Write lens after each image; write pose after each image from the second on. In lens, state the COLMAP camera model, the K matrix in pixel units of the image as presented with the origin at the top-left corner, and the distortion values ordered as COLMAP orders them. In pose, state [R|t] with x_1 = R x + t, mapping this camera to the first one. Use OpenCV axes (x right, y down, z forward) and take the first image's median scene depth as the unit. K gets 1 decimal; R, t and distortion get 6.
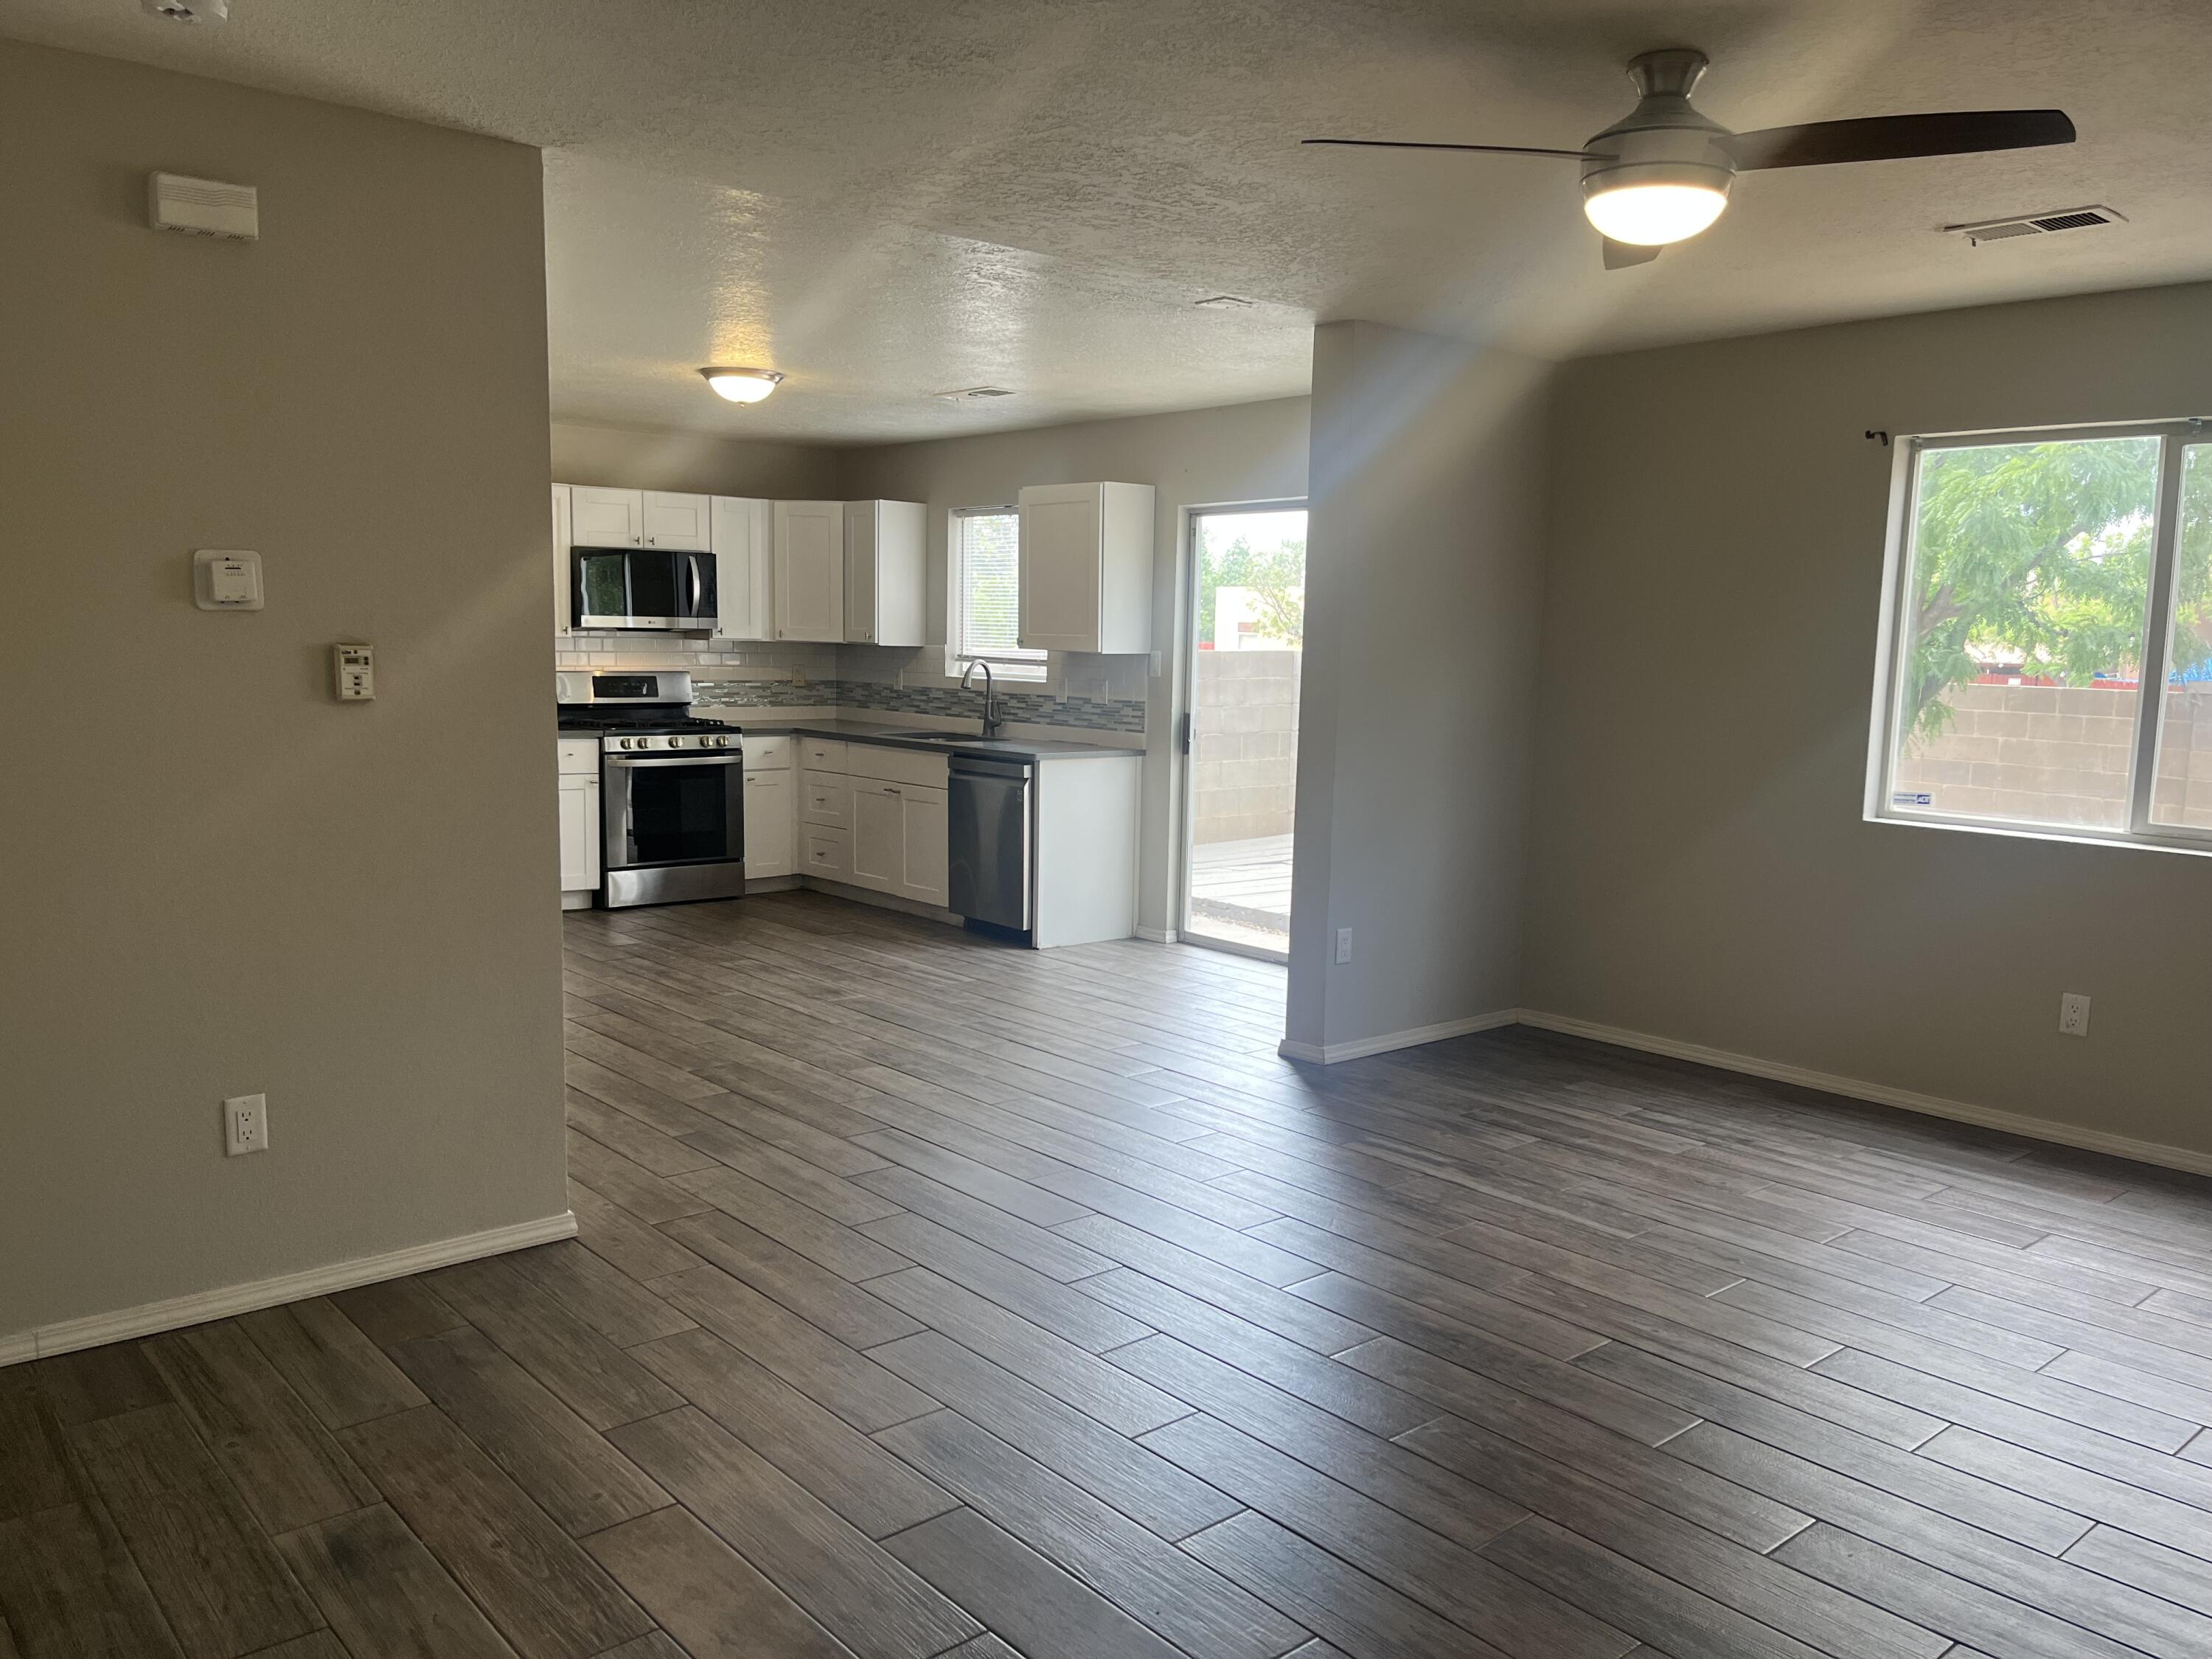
lens RADIAL K [[1670.4, 0, 1108.6], [0, 1670.4, 843.0], [0, 0, 1]] dist [0.074699, -0.102585]
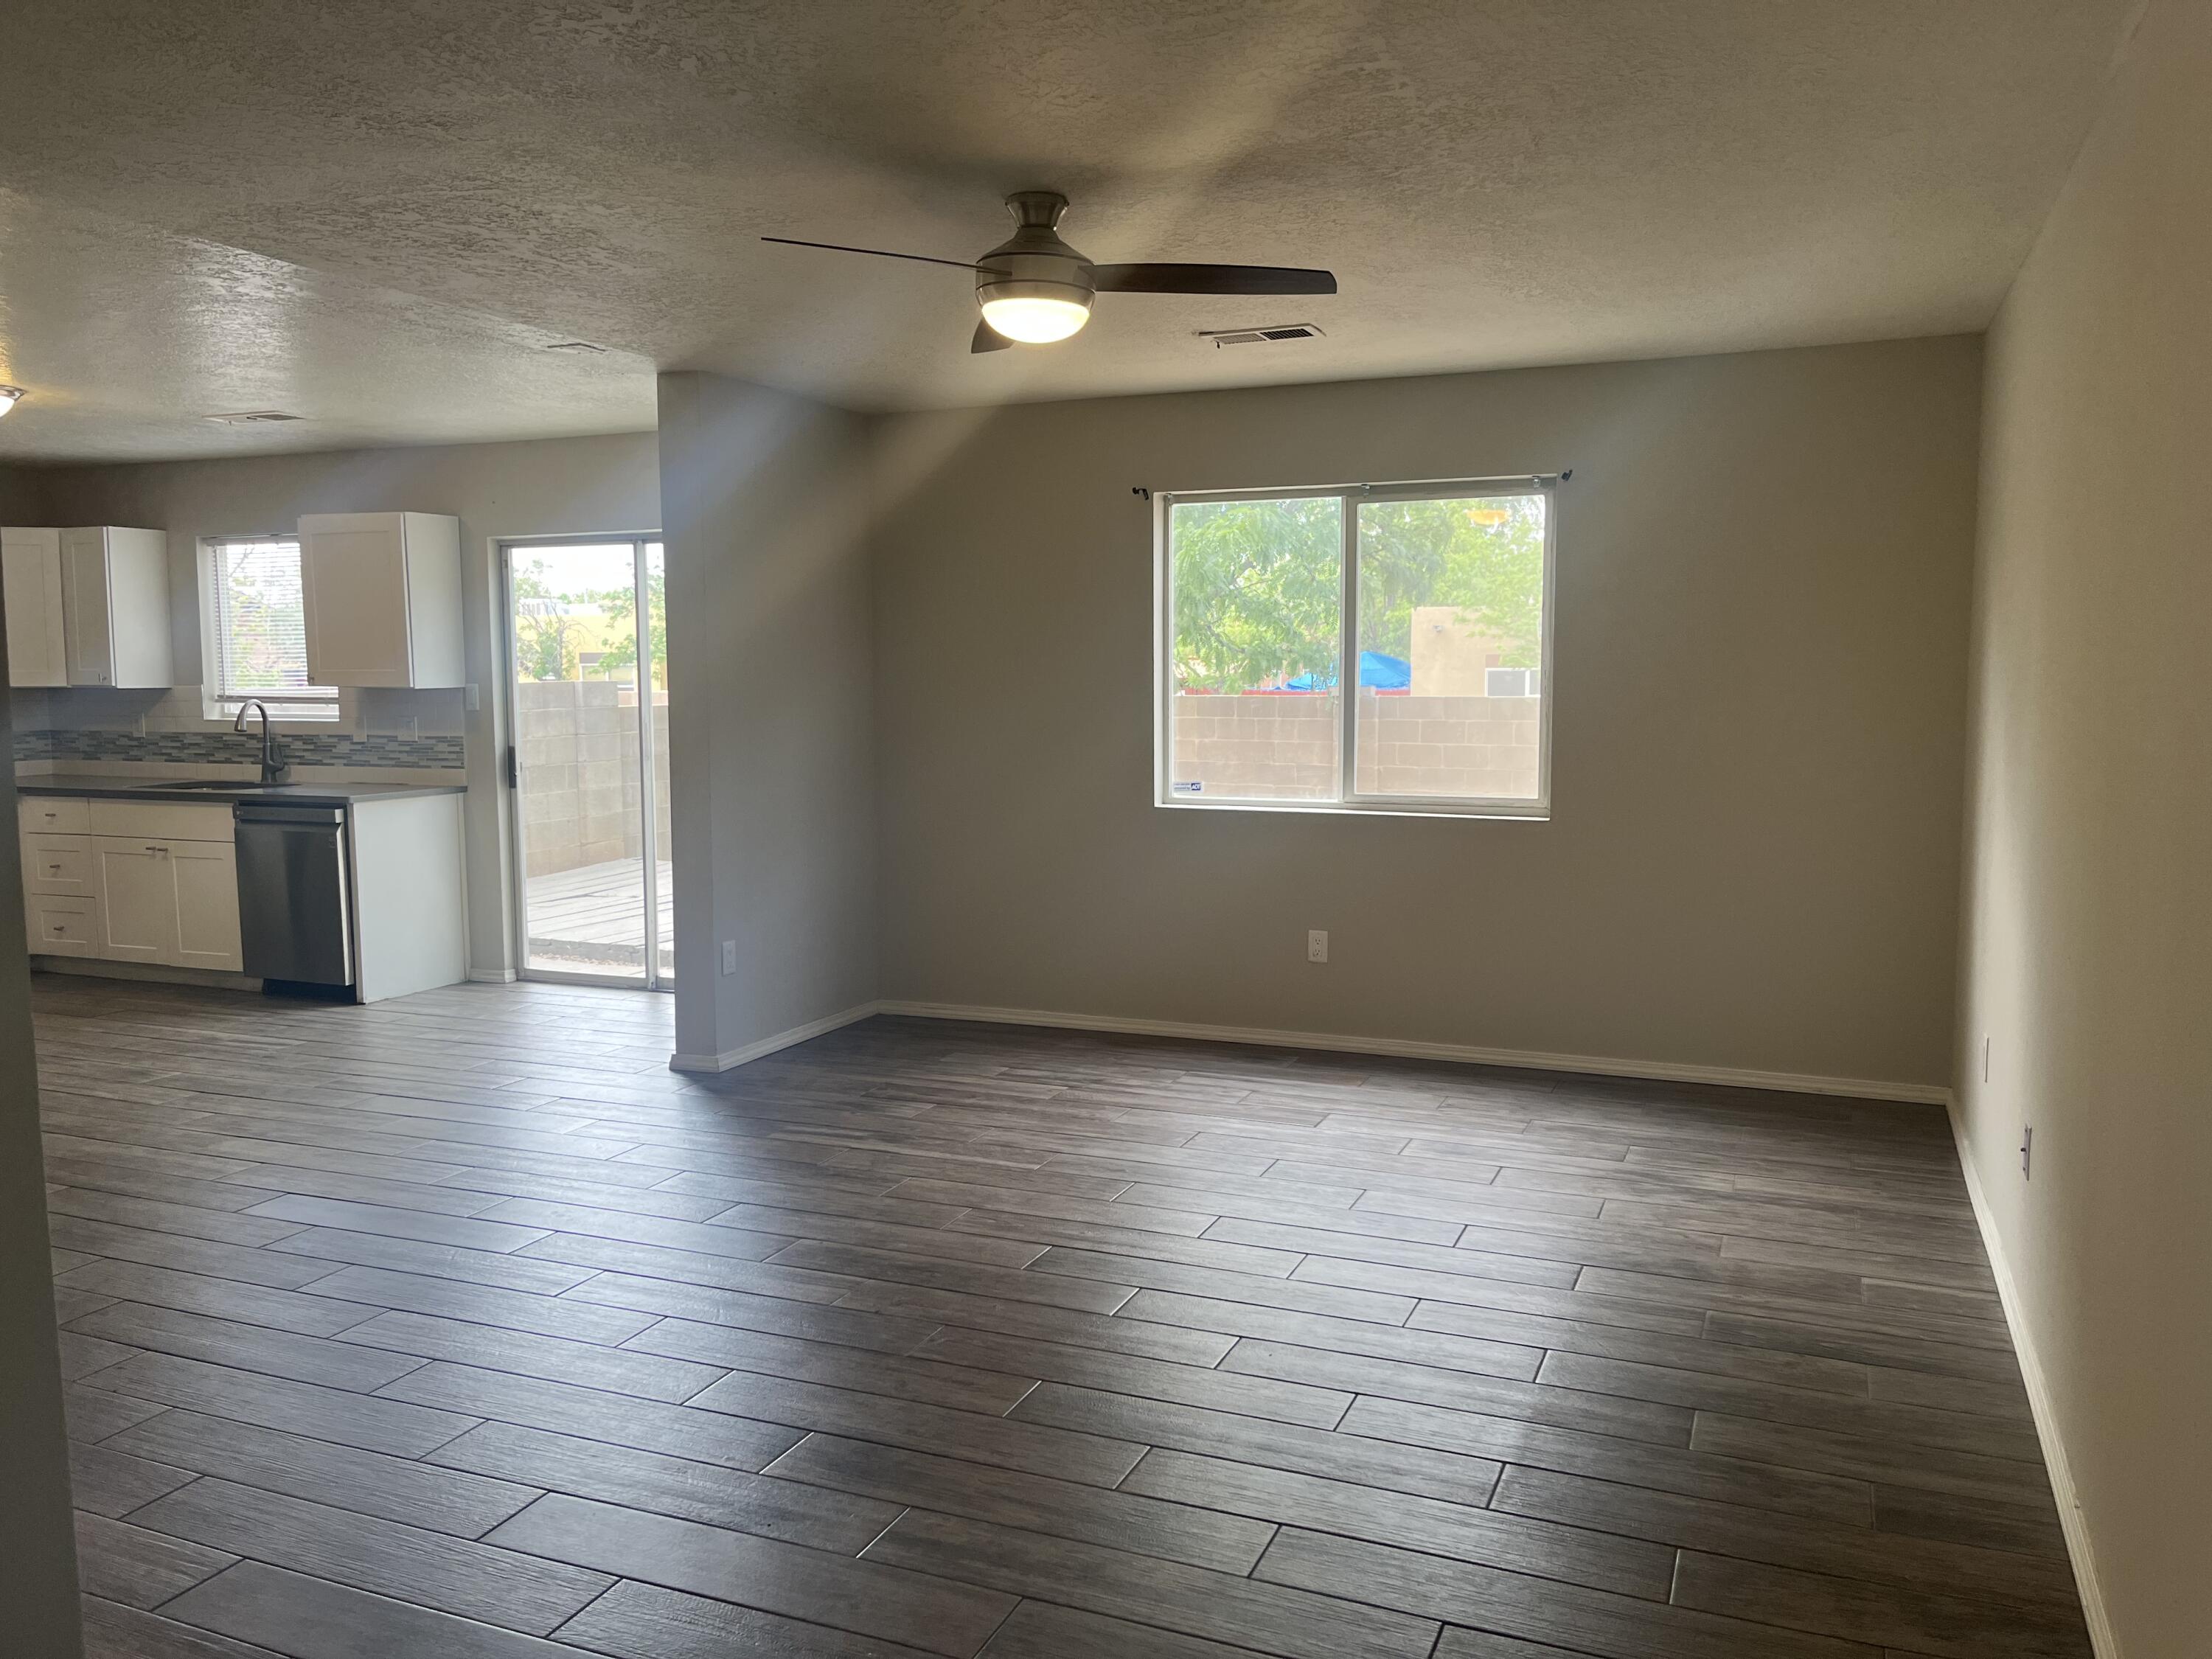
lens RADIAL K [[1670.4, 0, 1124.5], [0, 1670.4, 820.8], [0, 0, 1]] dist [0.074699, -0.102585]
pose [[0.893208, -0.067693, 0.444519, -0.085679], [0.080484, 0.996706, -0.009941, 0.005486], [-0.442382, 0.044656, 0.895714, -0.052609]]
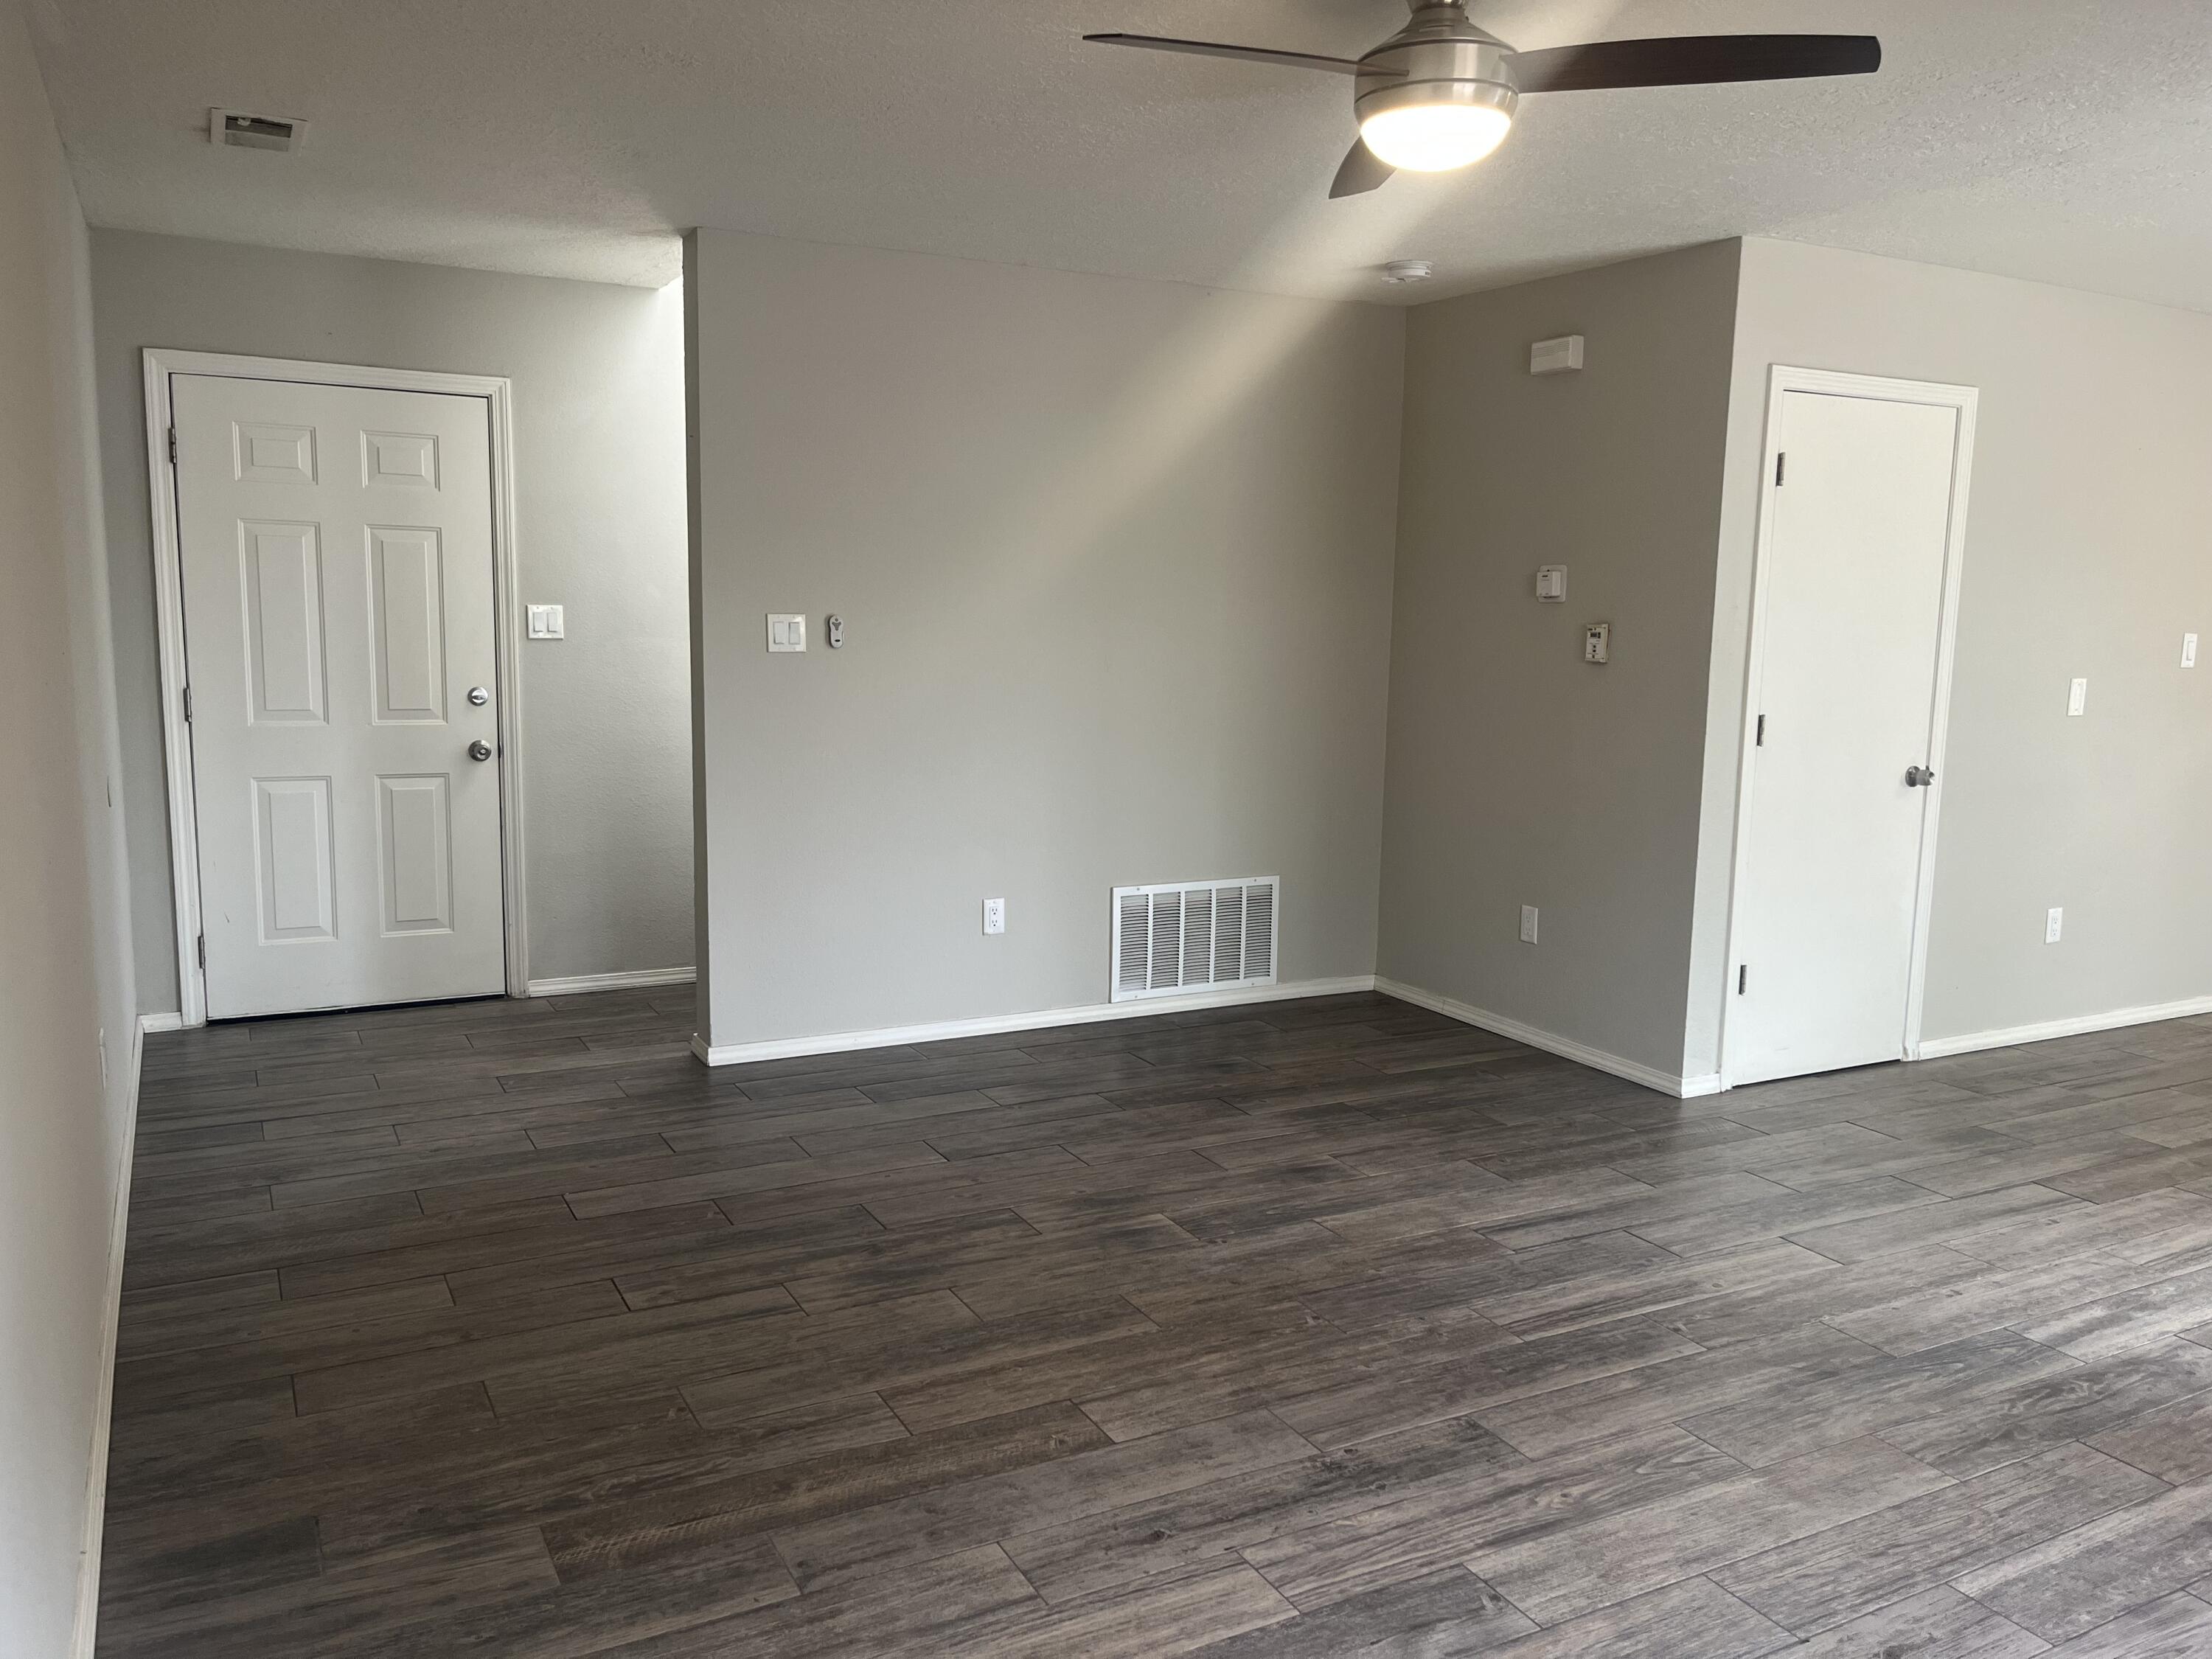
lens RADIAL K [[1670.4, 0, 1103.9], [0, 1670.4, 846.6], [0, 0, 1]] dist [0.074699, -0.102585]
pose [[-0.228037, 0.116318, -0.966679, 0.574827], [-0.146379, 0.977458, 0.152145, -0.045822], [0.962586, 0.176196, -0.205870, 0.479152]]
